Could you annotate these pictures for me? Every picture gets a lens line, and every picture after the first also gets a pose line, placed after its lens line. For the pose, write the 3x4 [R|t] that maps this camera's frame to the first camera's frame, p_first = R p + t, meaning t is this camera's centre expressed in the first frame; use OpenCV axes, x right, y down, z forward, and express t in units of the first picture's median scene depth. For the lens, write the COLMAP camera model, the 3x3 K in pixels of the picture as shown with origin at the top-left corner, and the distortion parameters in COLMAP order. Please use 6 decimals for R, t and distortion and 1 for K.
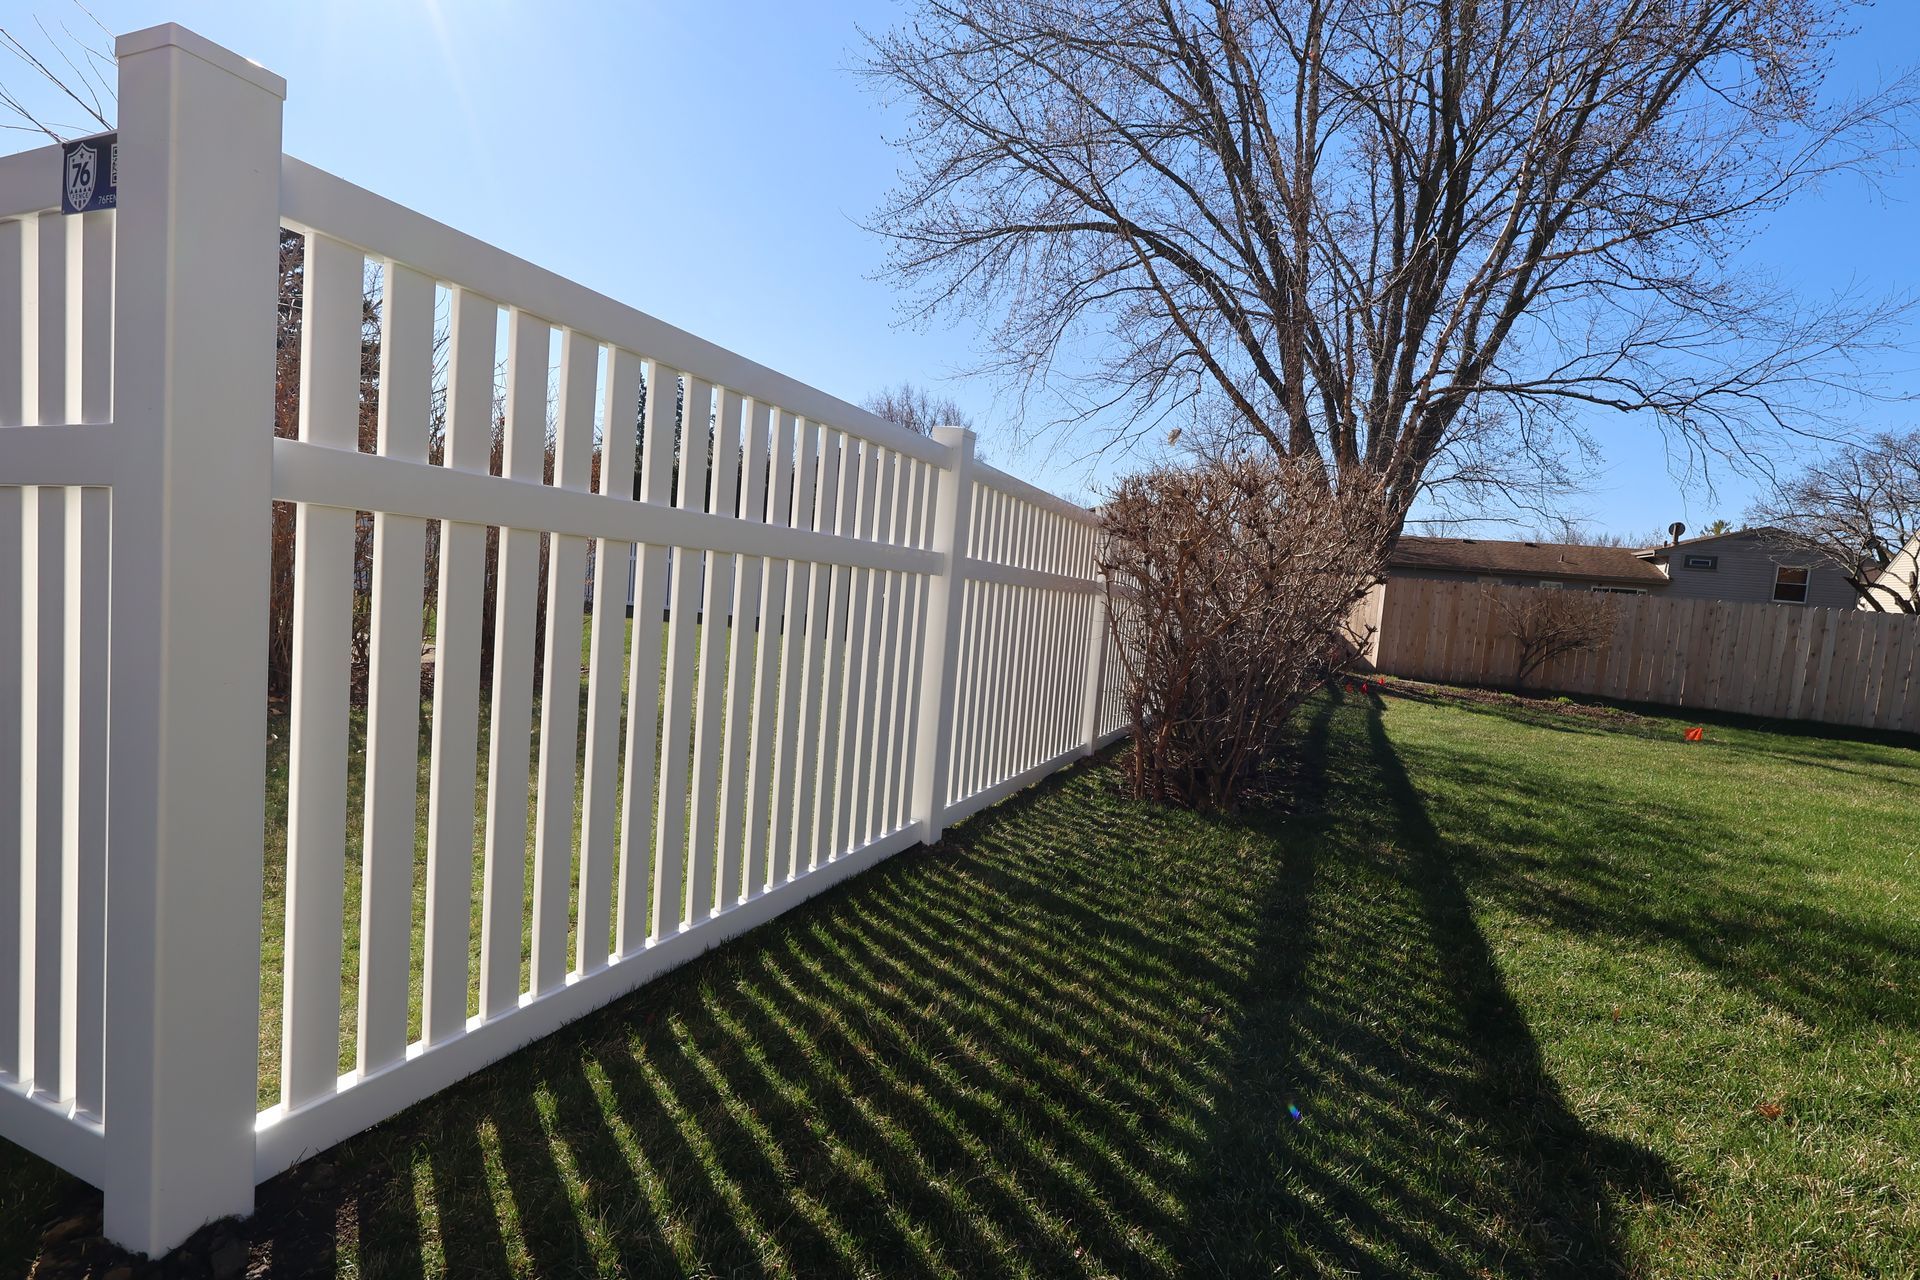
lens RADIAL K [[893.2, 0, 960.0], [0, 893.2, 640.0], [0, 0, 1]] dist [-0.000879, -0.000404]
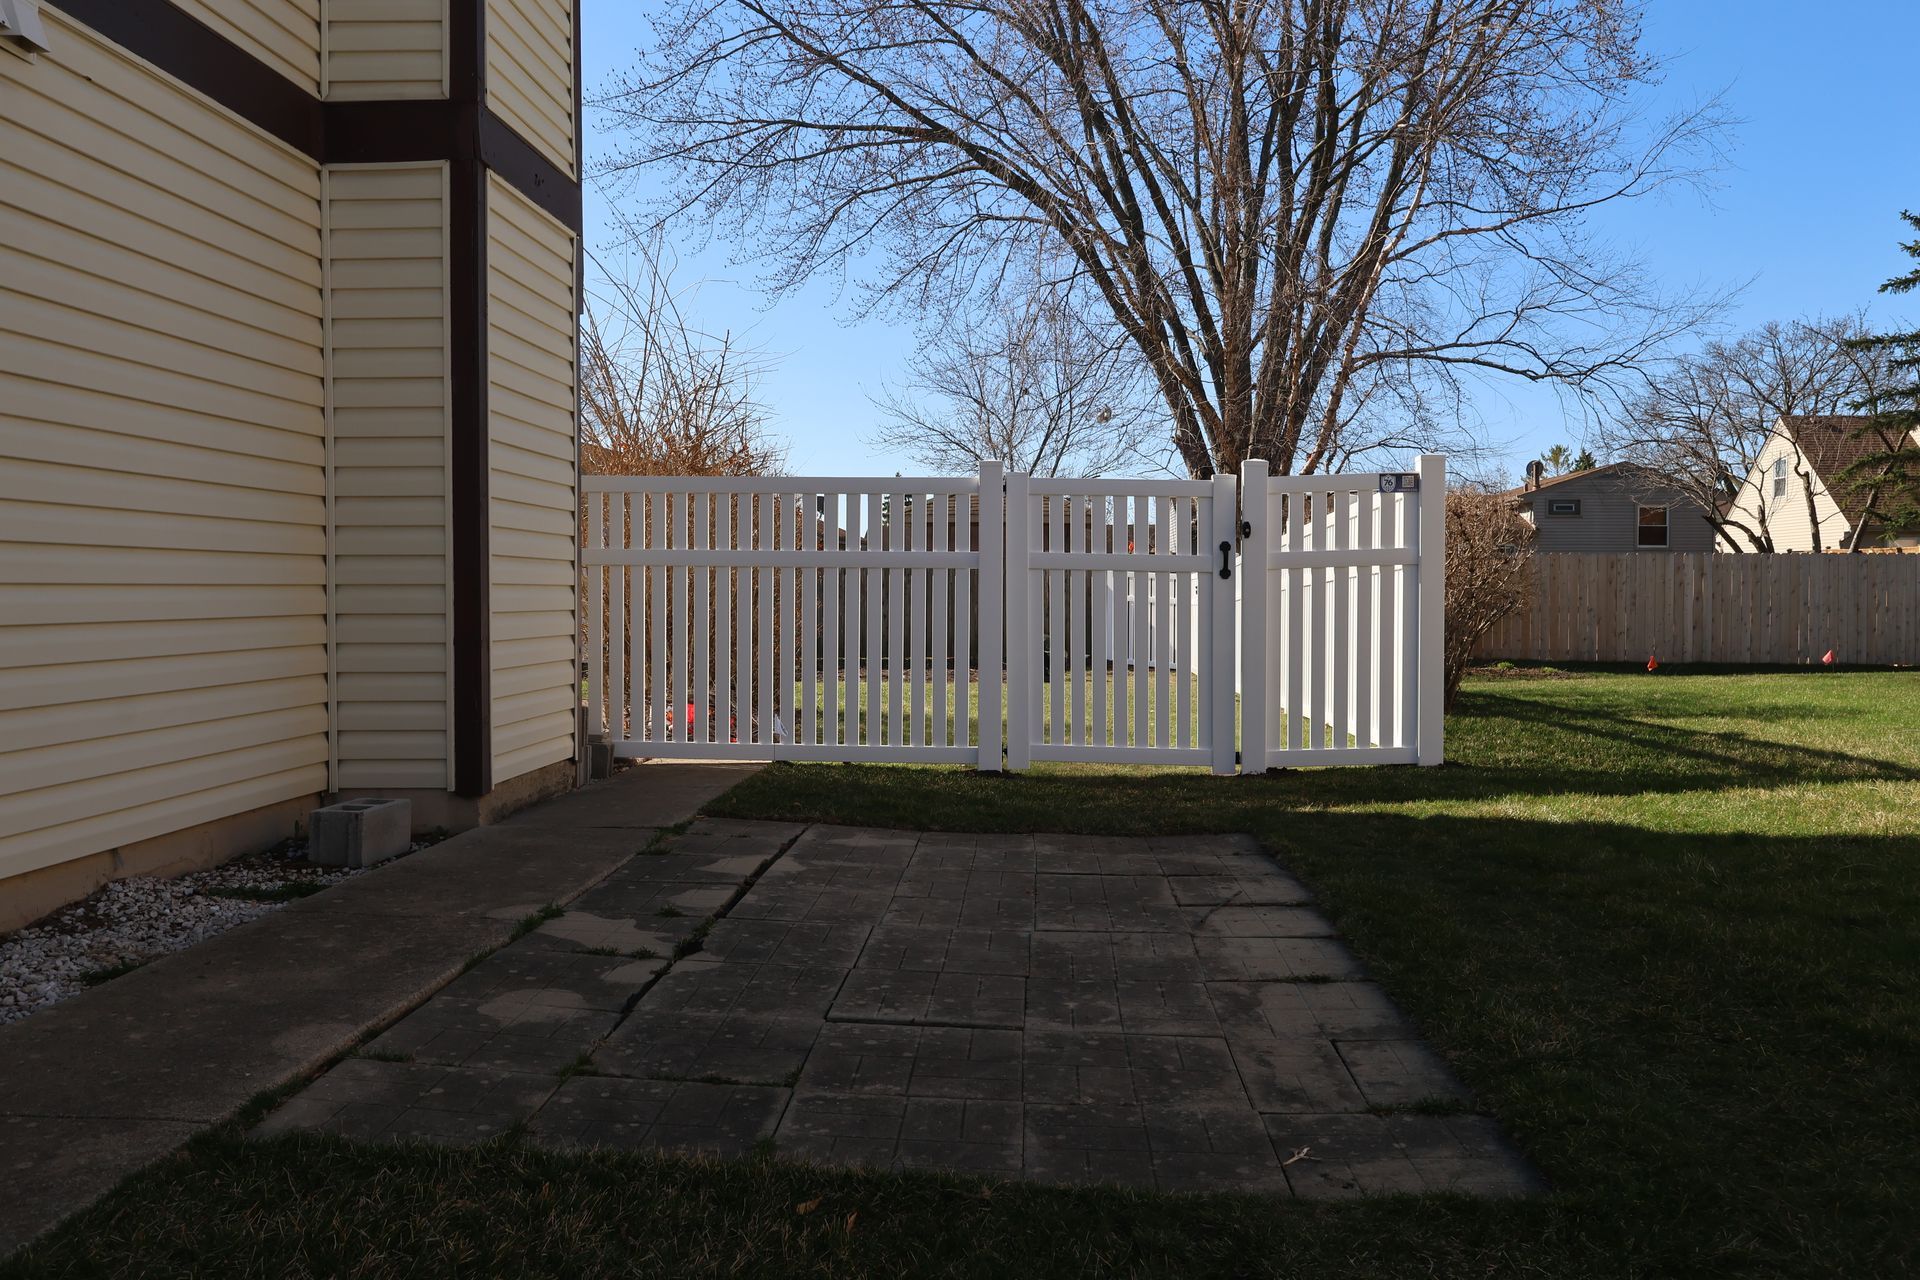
lens RADIAL K [[1548.7, 0, 960.0], [0, 1548.7, 640.0], [0, 0, 1]] dist [0.002614, -0.003111]
pose [[0.938849, -0.091396, 0.331979, -0.257011], [0.102357, 0.994625, -0.015644, 0.002625], [-0.328764, 0.048668, 0.943157, -0.236290]]
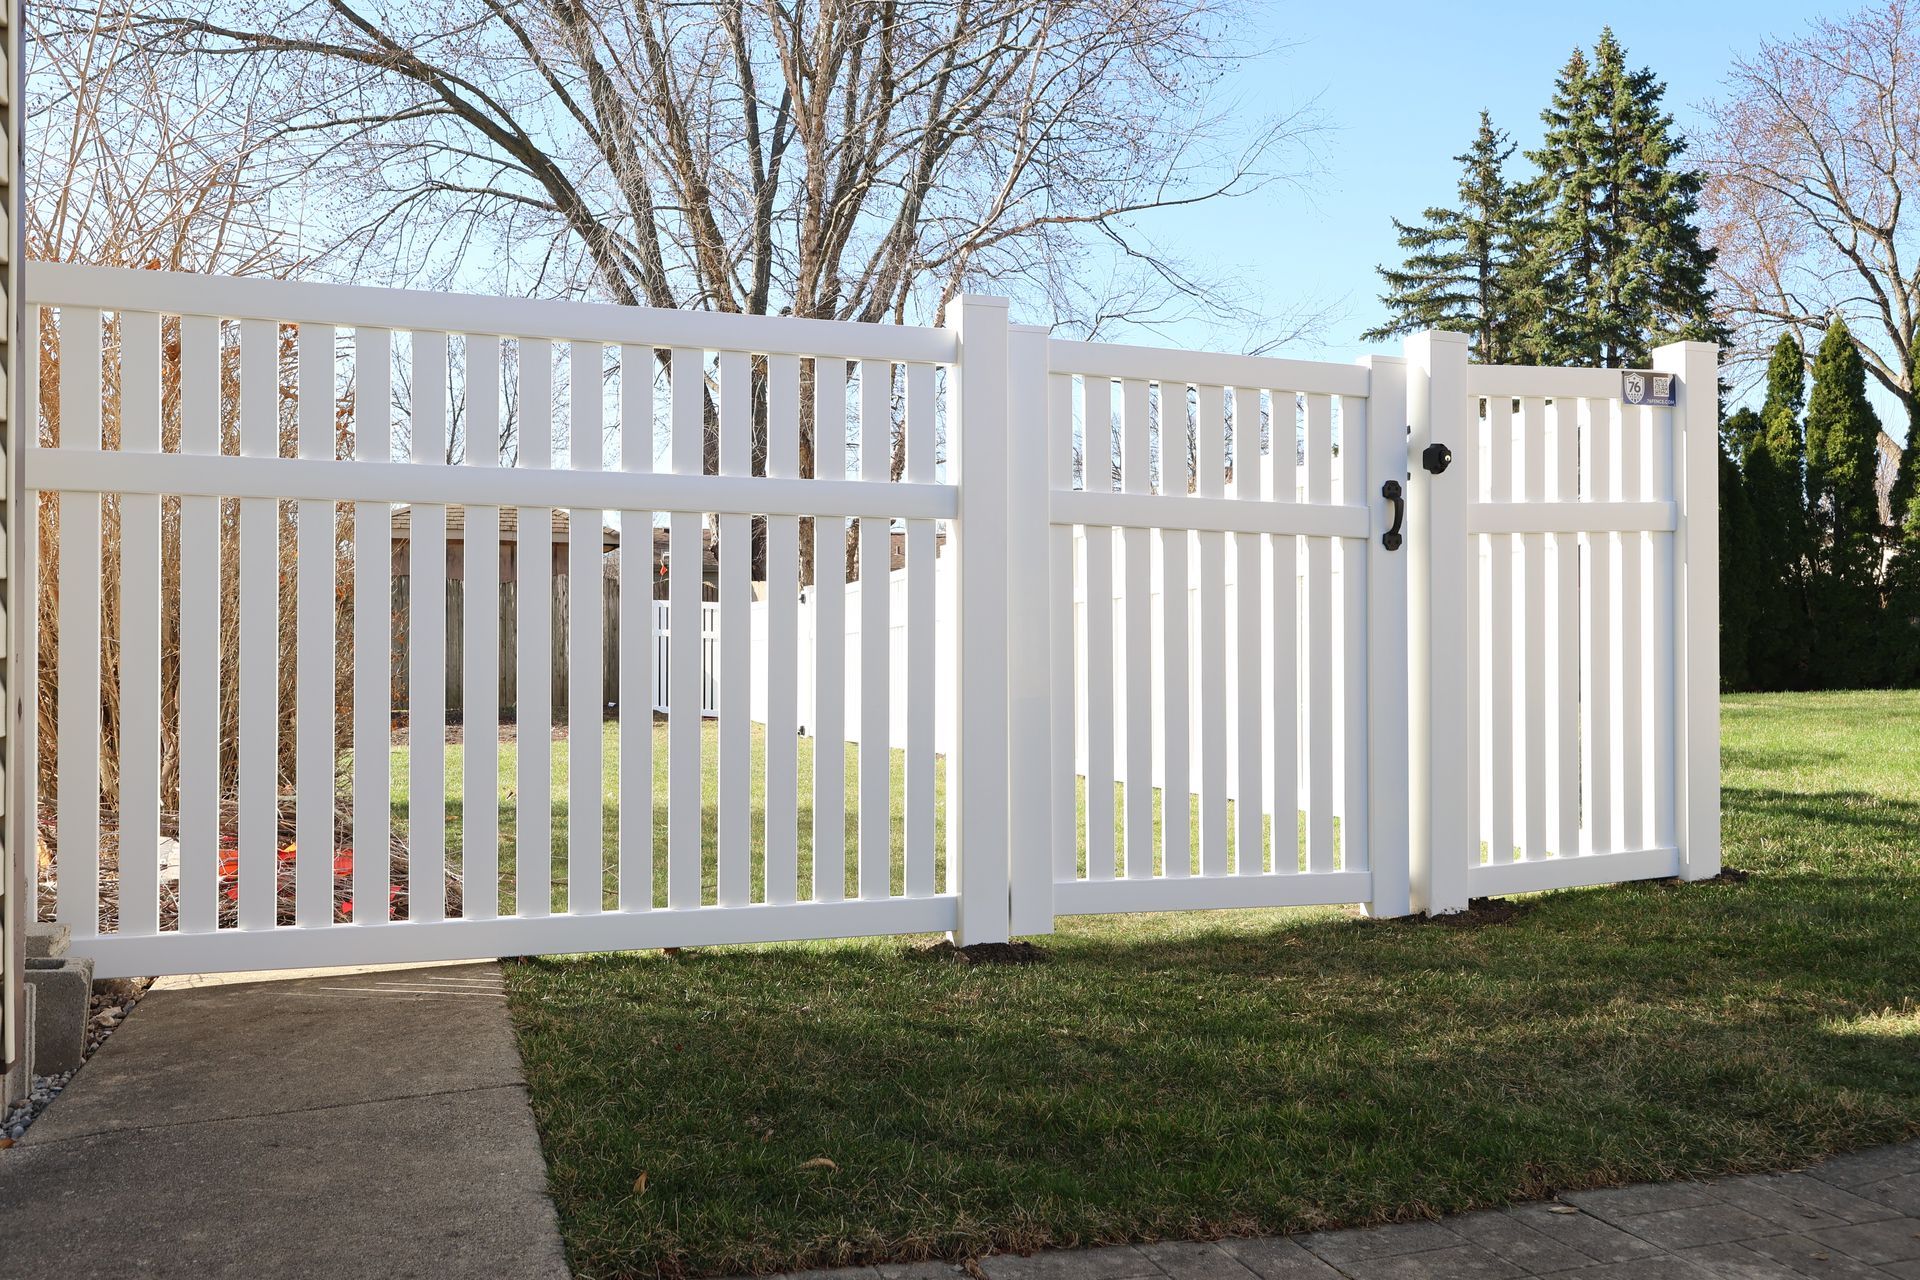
lens RADIAL K [[1519.1, 0, 960.0], [0, 1519.1, 640.0], [0, 0, 1]] dist [0.001222, 0.005609]
pose [[0.739339, -0.083454, 0.668141, -0.245733], [0.113745, 0.993508, -0.001772, -0.005415], [-0.663656, 0.077308, 0.744032, -0.028637]]
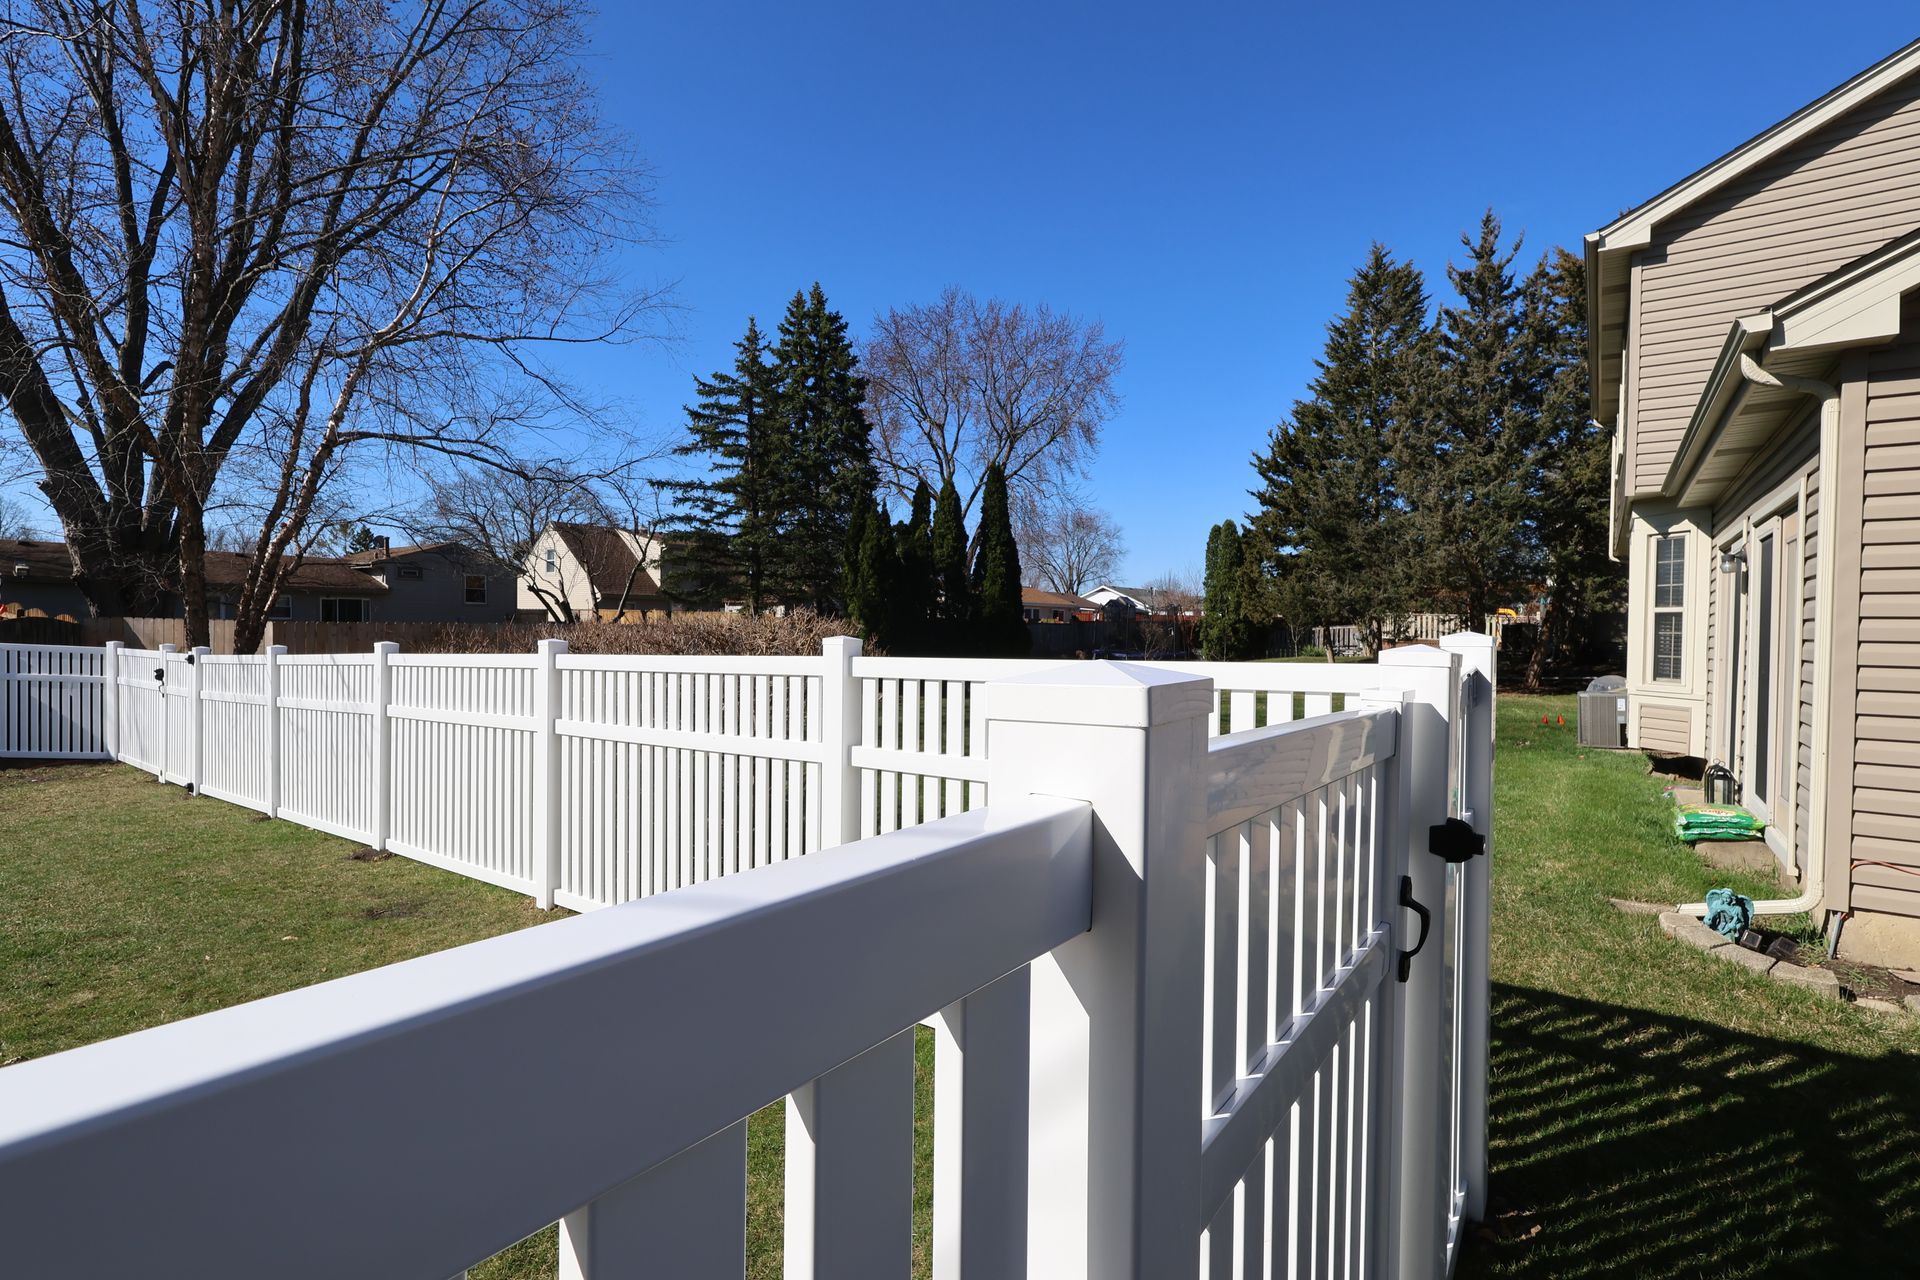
lens RADIAL K [[893.2, 0, 960.0], [0, 893.2, 640.0], [0, 0, 1]] dist [-0.000879, -0.000404]
pose [[0.219944, -0.095669, 0.970810, -0.163091], [0.081669, 0.993492, 0.079401, -0.043948], [-0.972088, 0.061822, 0.226325, 0.082268]]
